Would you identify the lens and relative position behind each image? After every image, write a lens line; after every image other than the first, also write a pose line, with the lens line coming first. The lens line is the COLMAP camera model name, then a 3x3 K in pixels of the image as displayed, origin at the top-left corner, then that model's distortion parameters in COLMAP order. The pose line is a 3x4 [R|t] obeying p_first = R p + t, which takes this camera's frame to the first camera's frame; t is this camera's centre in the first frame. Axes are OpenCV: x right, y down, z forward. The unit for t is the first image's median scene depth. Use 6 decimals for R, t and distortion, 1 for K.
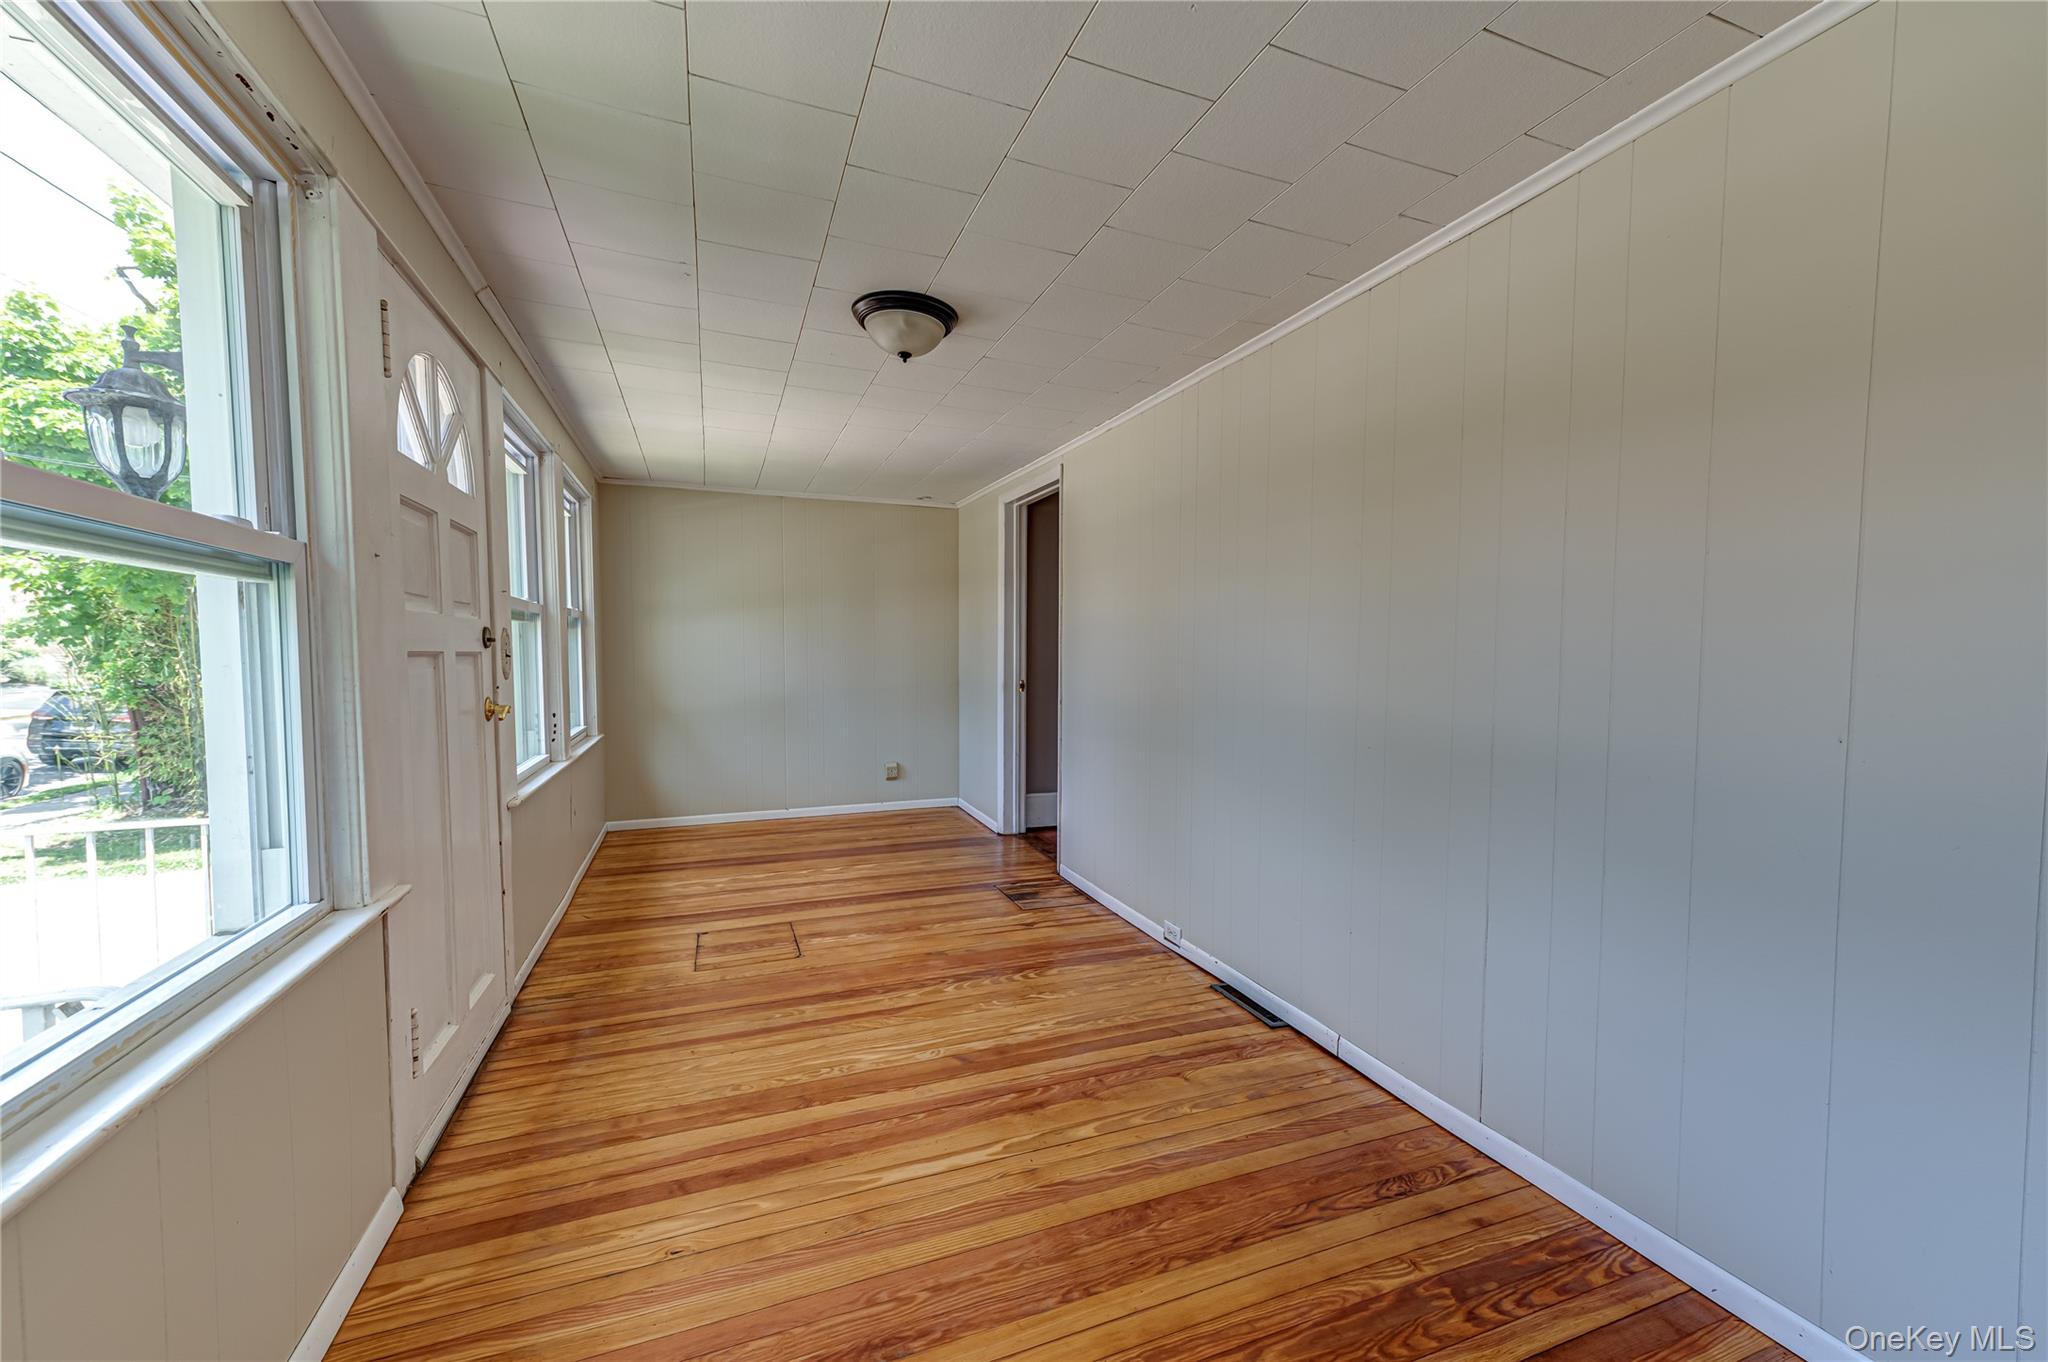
lens RADIAL K [[800.0, 0, 1018.6], [0, 800.0, 688.2], [0, 0, 1]] dist [0.018152, -0.000370]
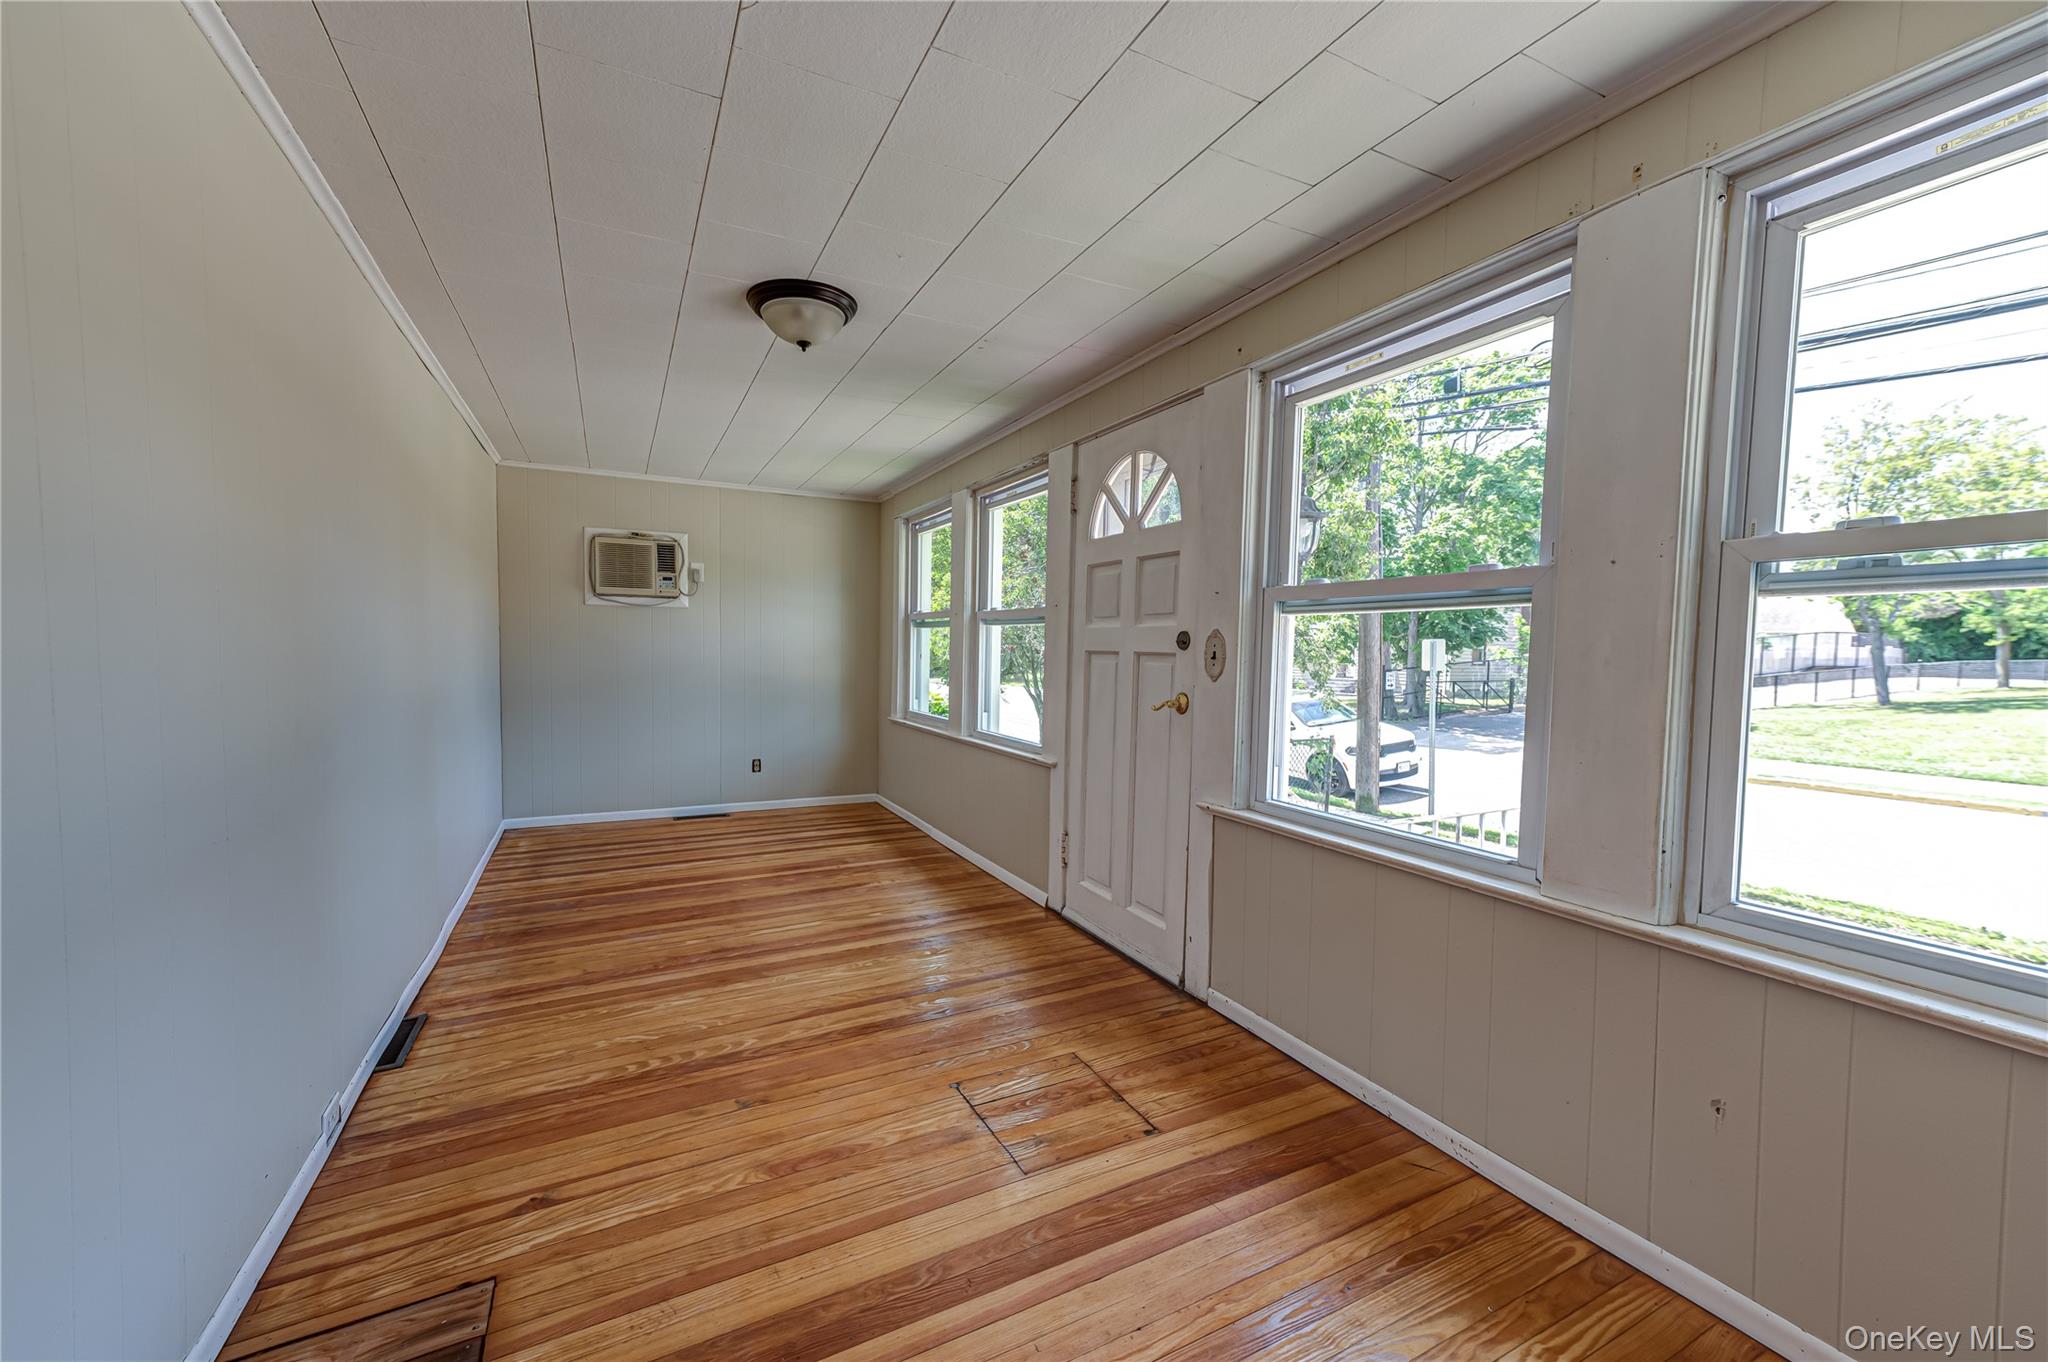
lens RADIAL K [[800.0, 0, 1018.6], [0, 800.0, 688.2], [0, 0, 1]] dist [0.018152, -0.000370]
pose [[-0.994384, -0.014235, -0.104872, -0.313100], [-0.024425, 0.995030, 0.096533, -0.100312], [0.102977, 0.098553, -0.989789, 2.097225]]
